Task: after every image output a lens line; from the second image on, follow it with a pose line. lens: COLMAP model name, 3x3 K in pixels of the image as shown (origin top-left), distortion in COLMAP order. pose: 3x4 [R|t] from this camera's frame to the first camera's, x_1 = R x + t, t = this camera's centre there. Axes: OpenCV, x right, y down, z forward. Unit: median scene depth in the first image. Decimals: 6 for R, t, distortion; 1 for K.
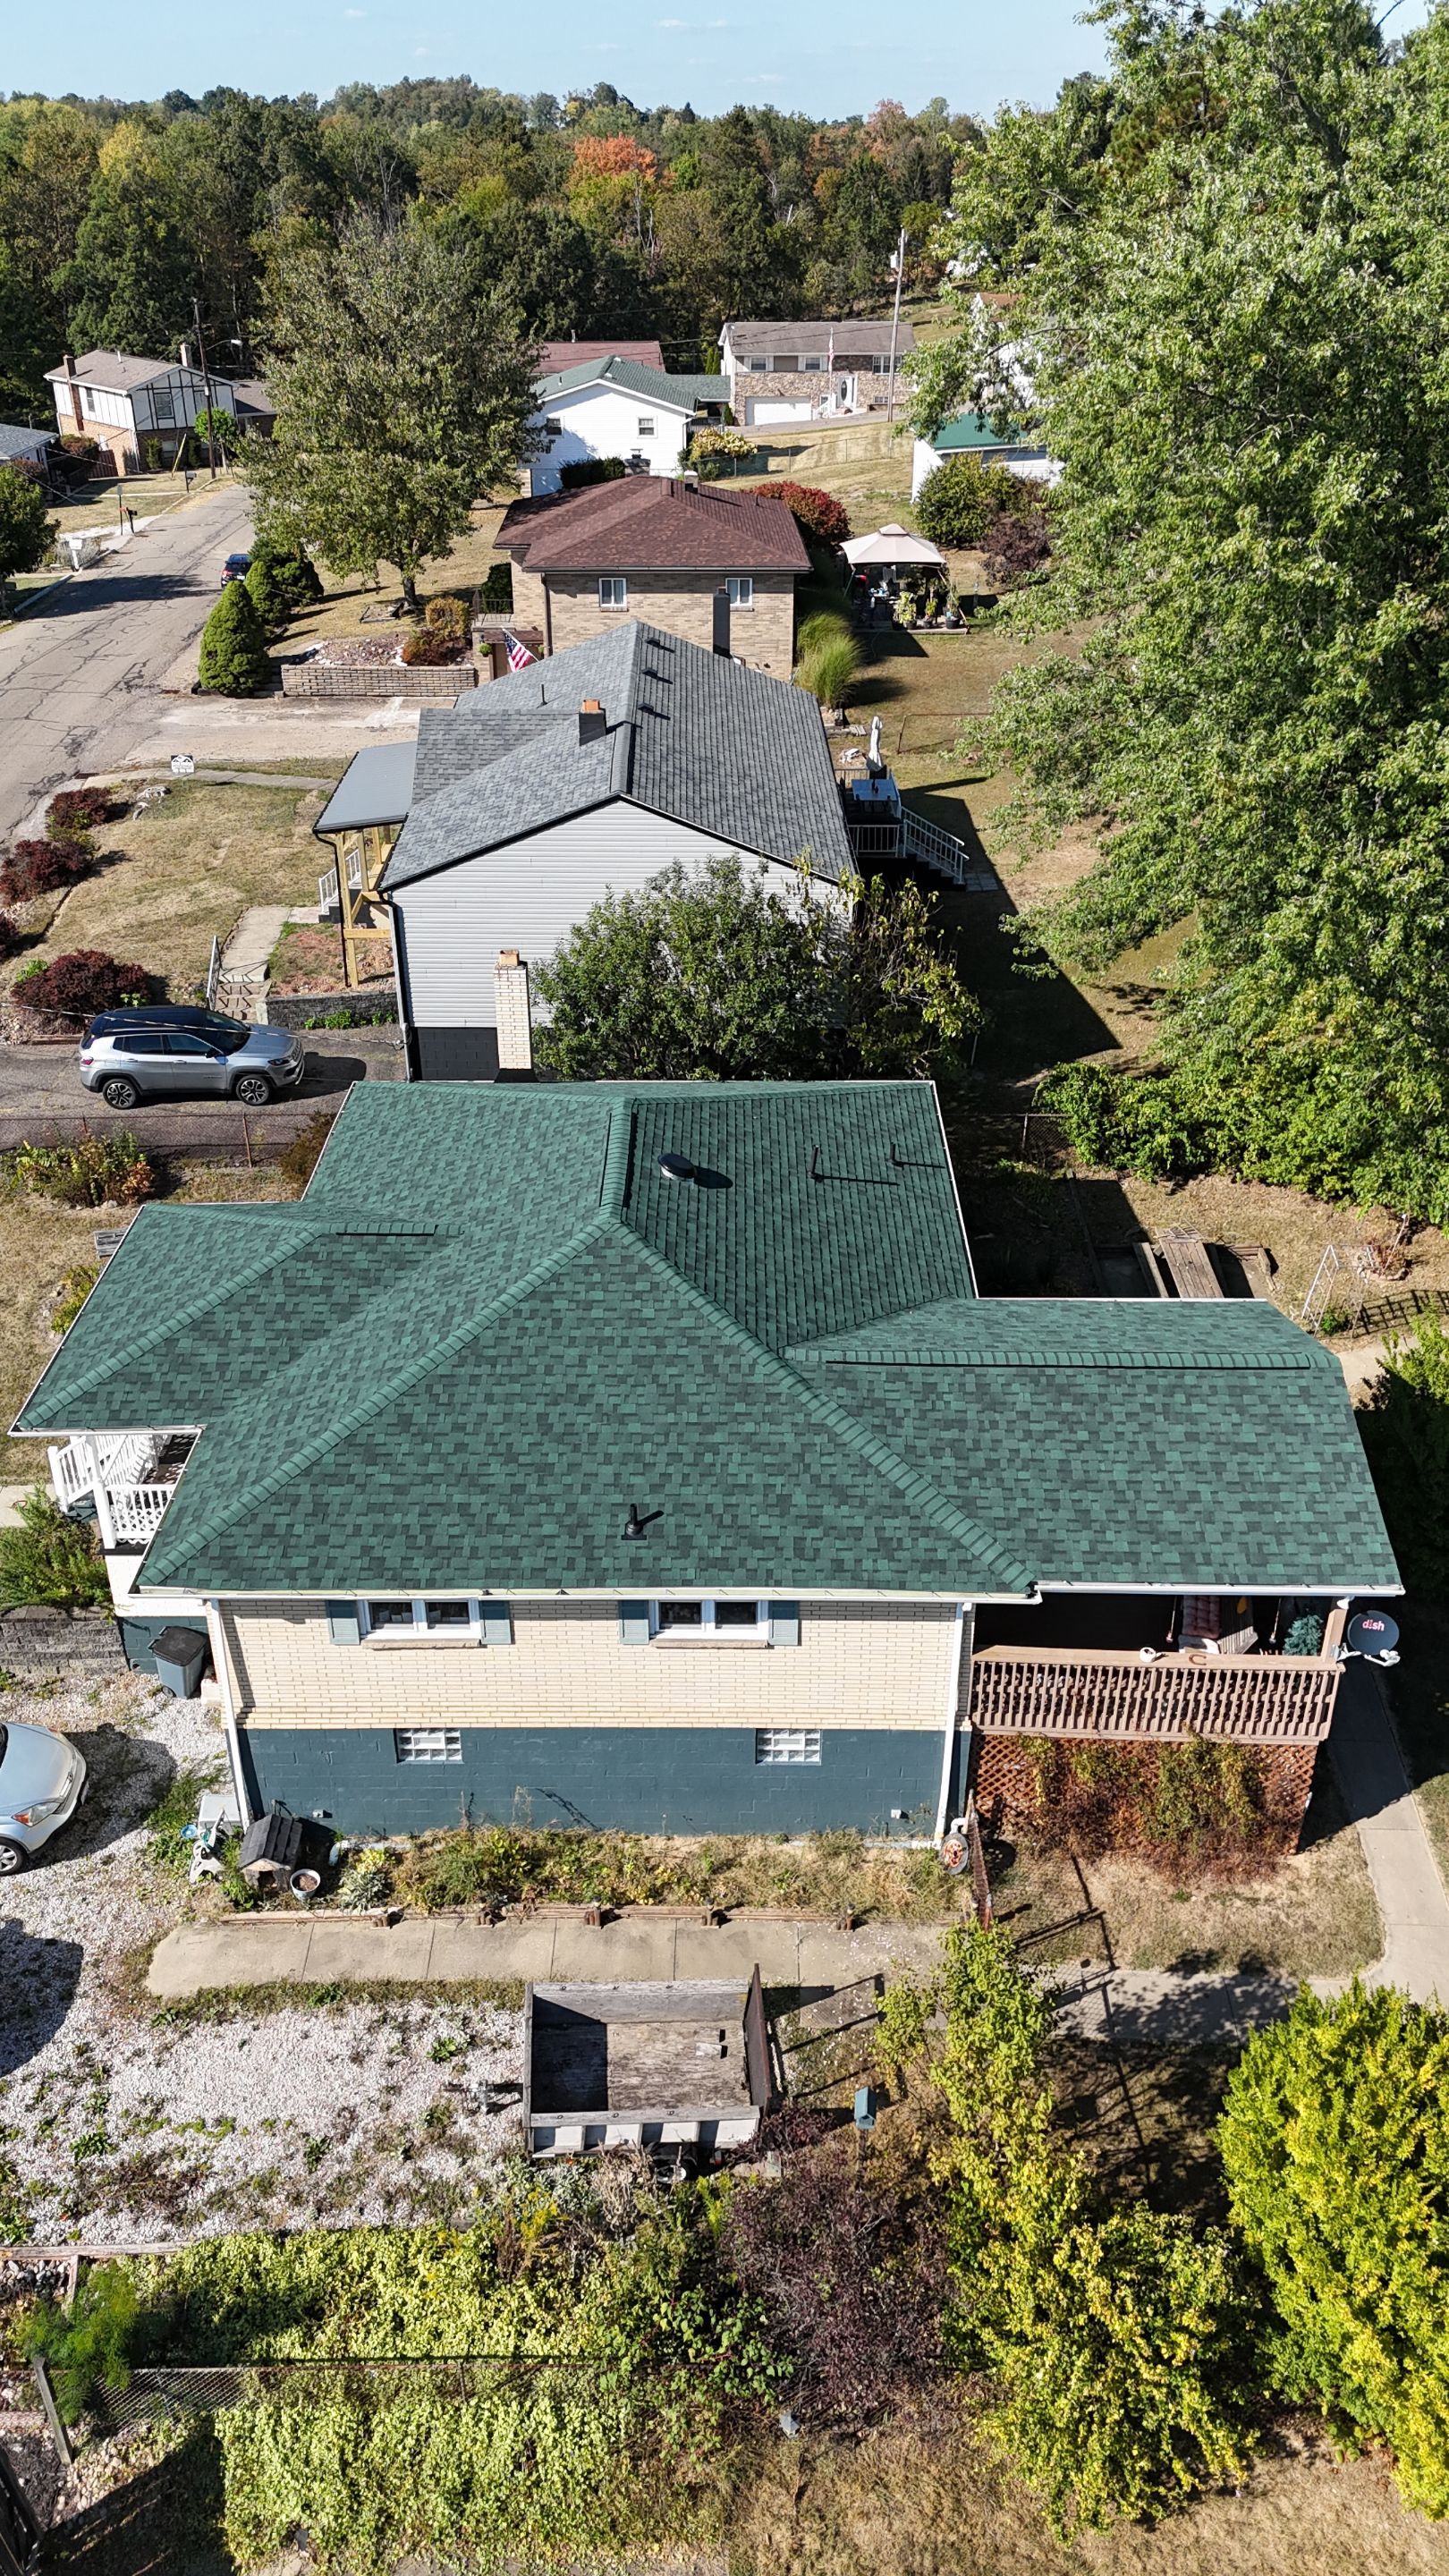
lens RADIAL K [[1894.9, 0, 724.5], [0, 1894.9, 1288.0], [0, 0, 1]] dist [0.080316, -0.081457]
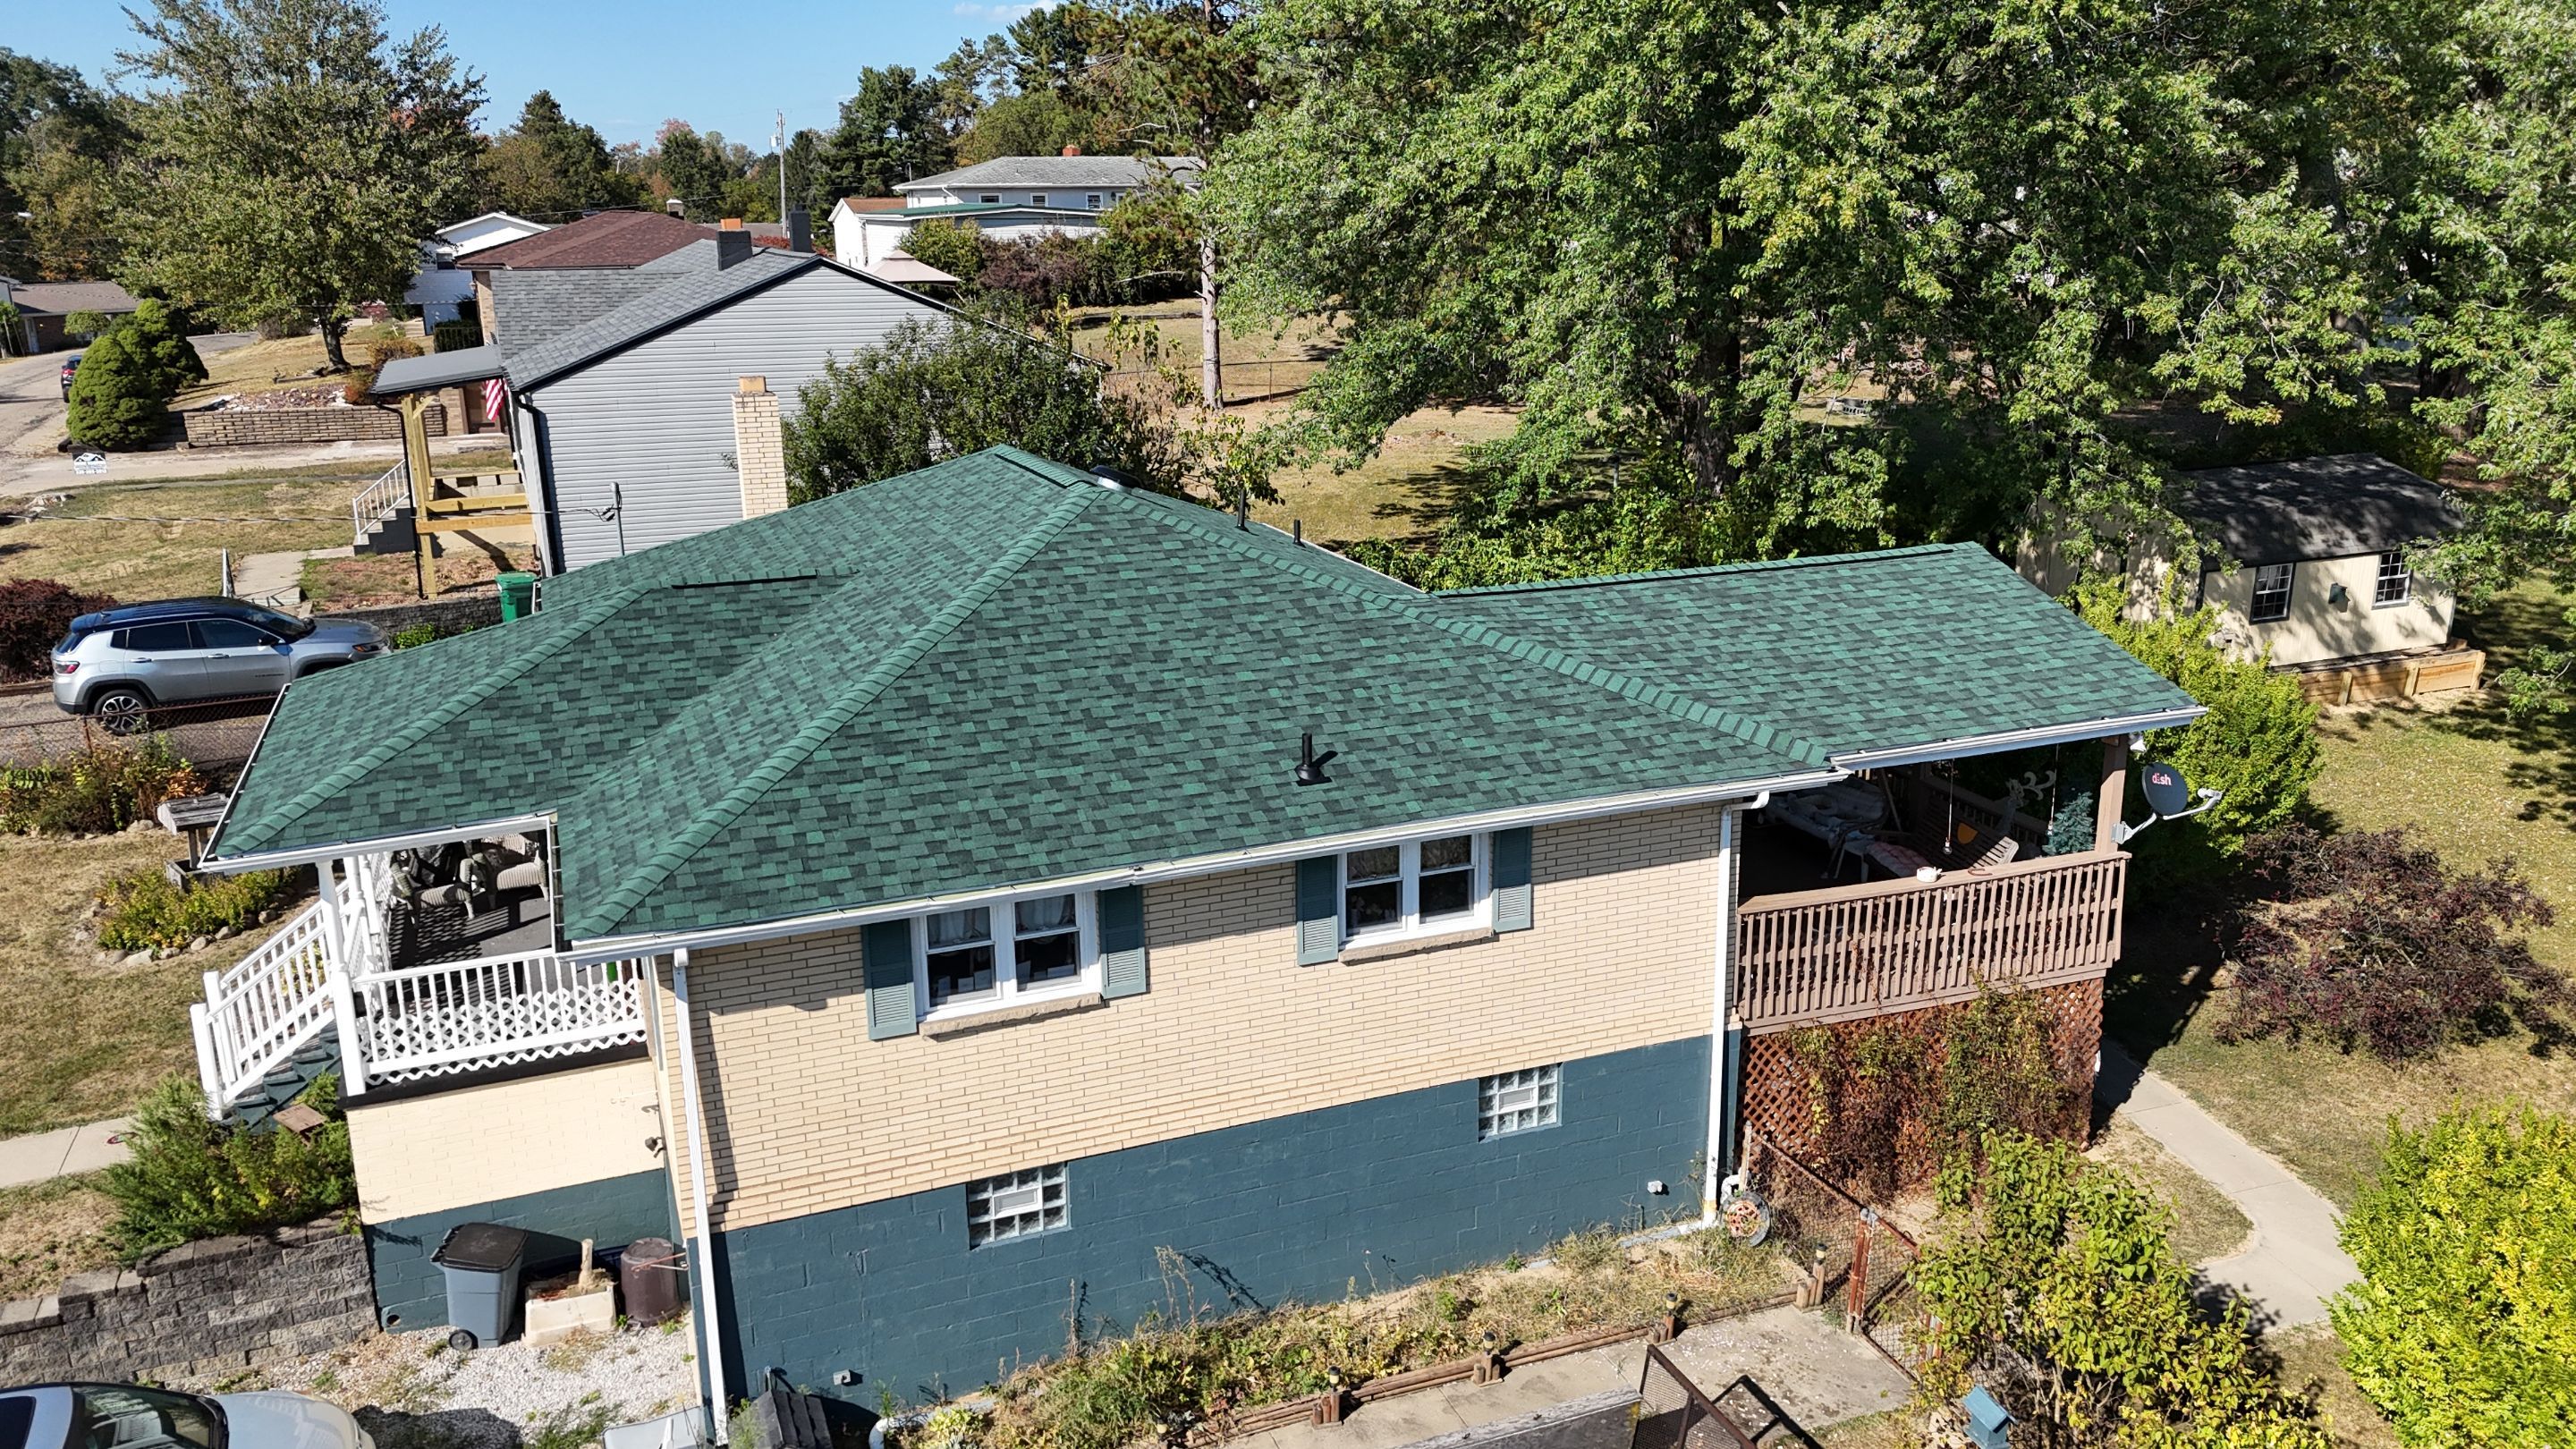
lens RADIAL K [[1894.9, 0, 1304.4], [0, 1894.9, 723.5], [0, 0, 1]] dist [0.080316, -0.081457]
pose [[0.924322, -0.112490, 0.364658, -0.281505], [0.205049, 0.952307, -0.225981, 0.249970], [-0.321846, 0.283652, 0.903303, 0.349585]]
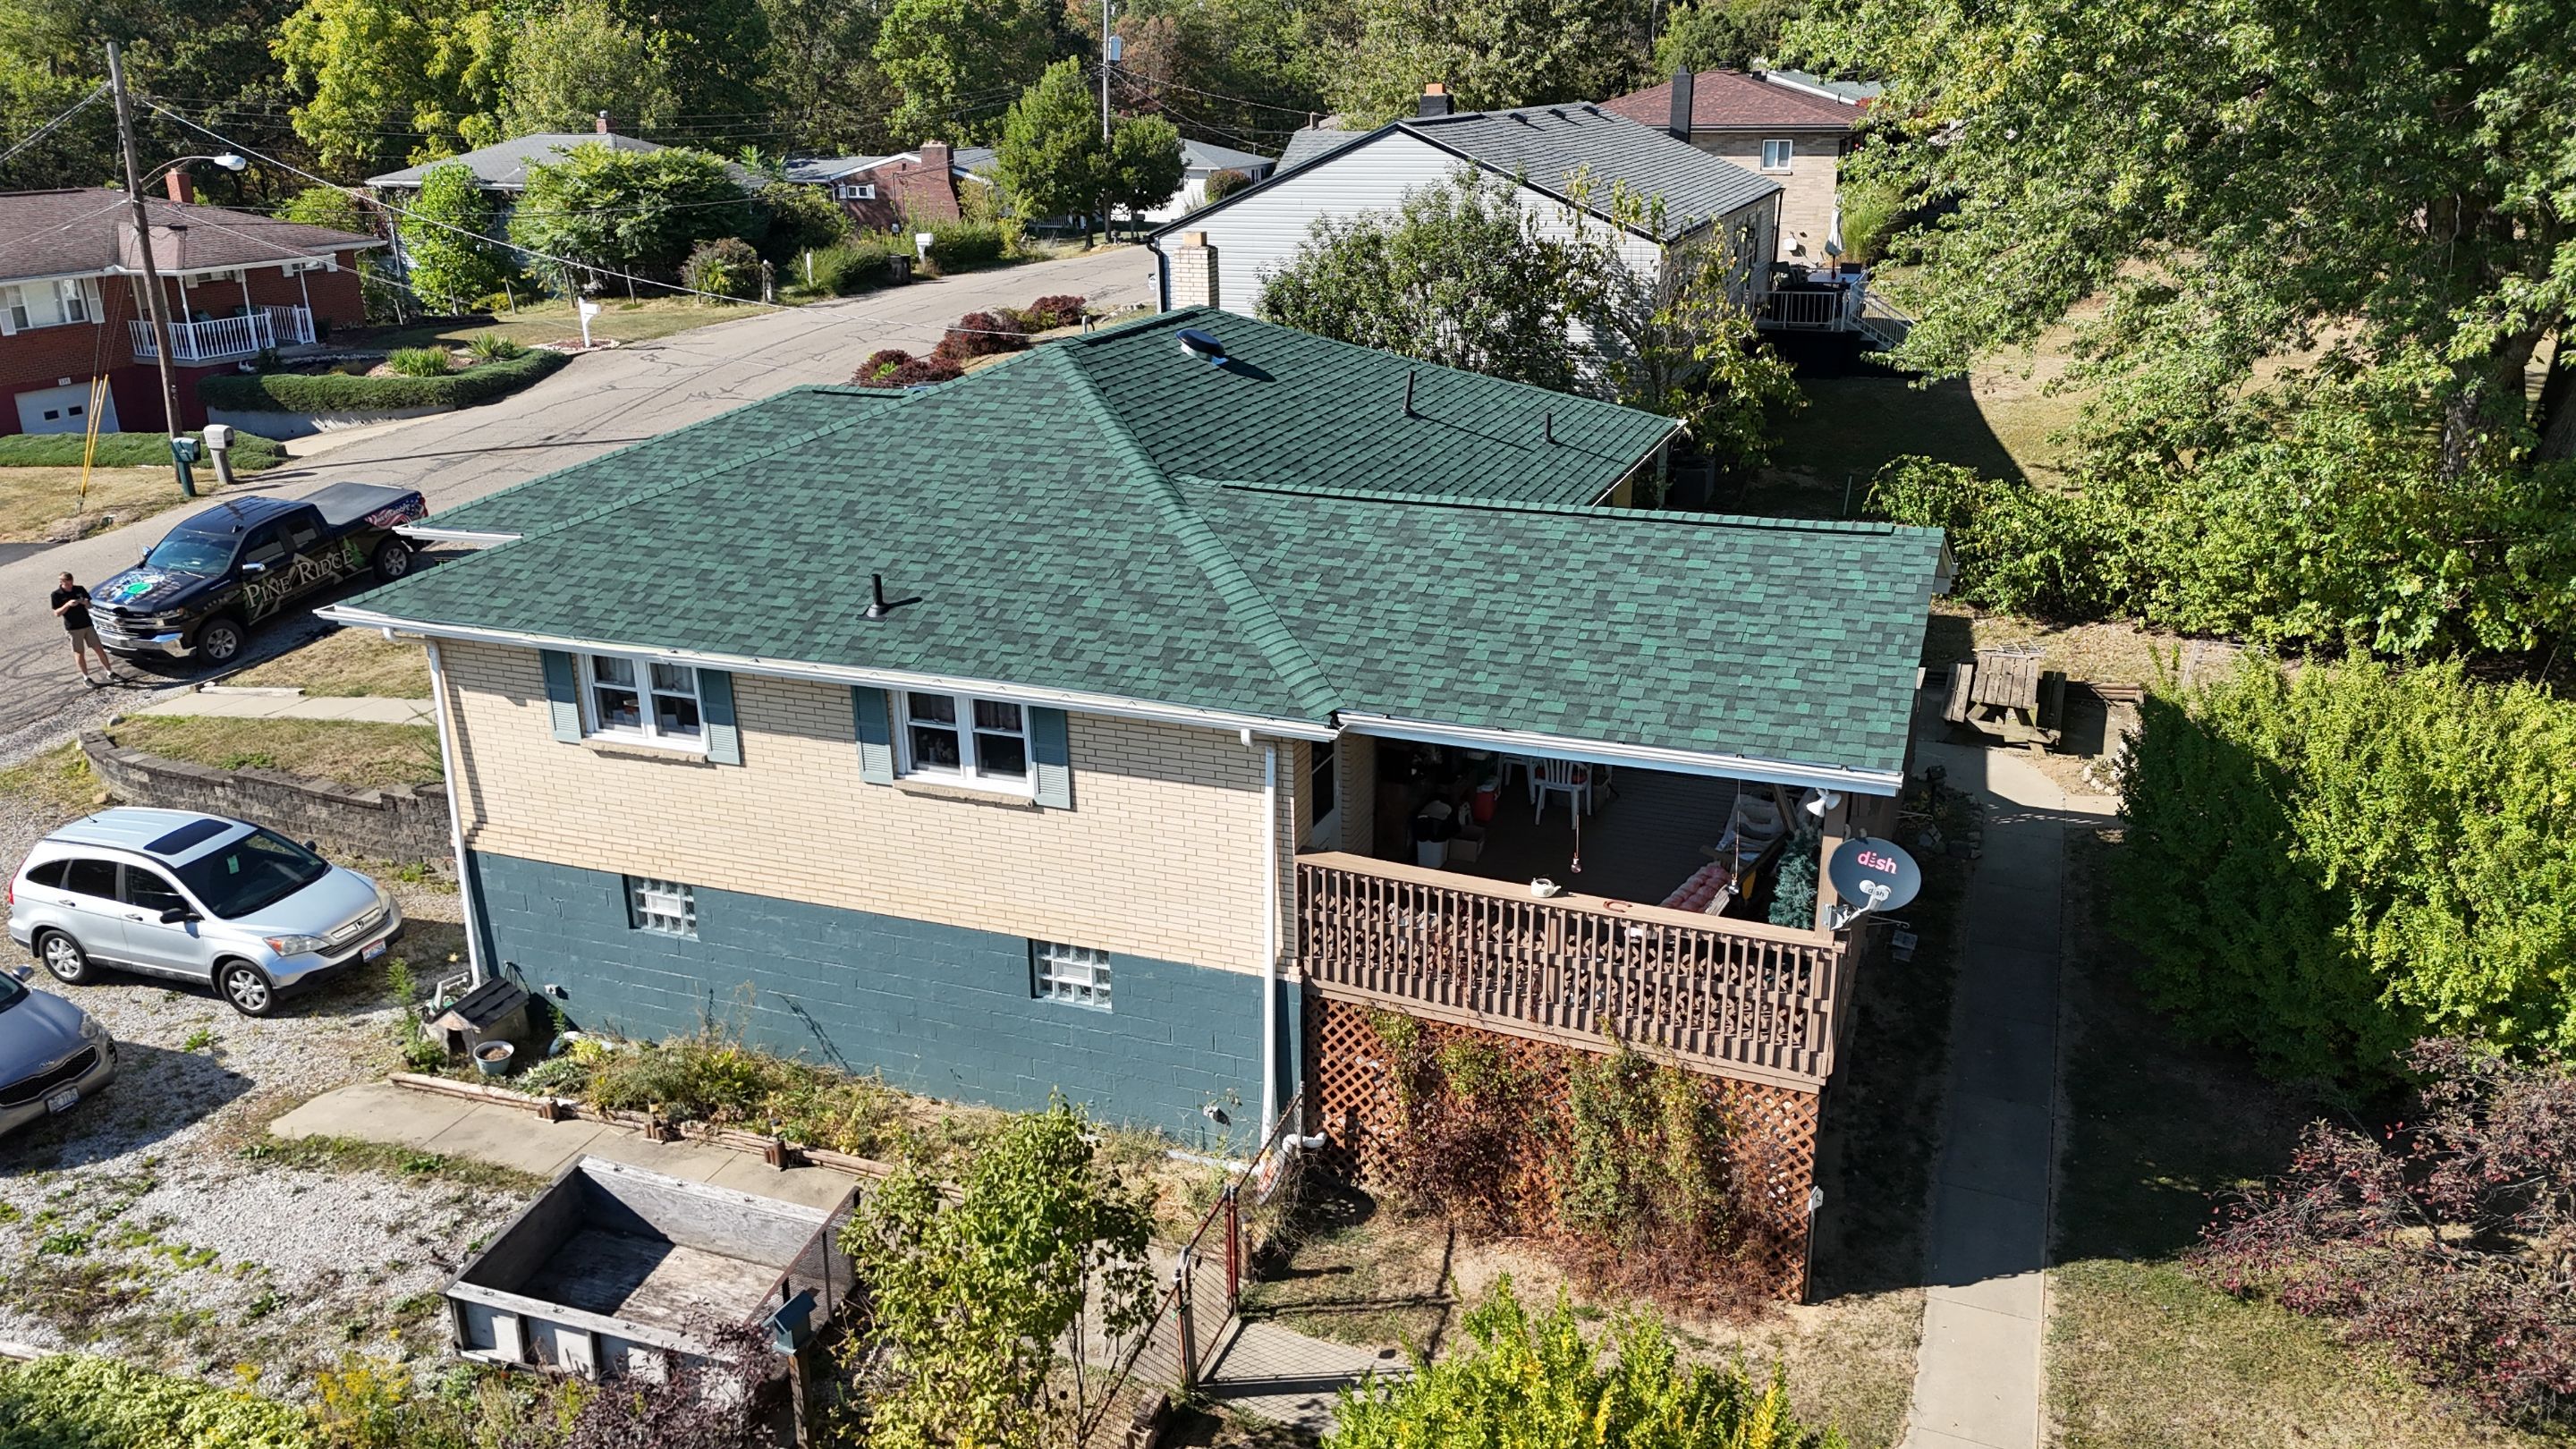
lens RADIAL K [[1873.9, 0, 1288.0], [0, 1873.9, 724.5], [0, 0, 1]] dist [0.105061, -0.112252]
pose [[0.931387, 0.102472, -0.349311, 0.351563], [-0.169914, 0.970998, -0.168204, 0.254230], [0.321944, 0.216016, 0.921786, 0.345390]]
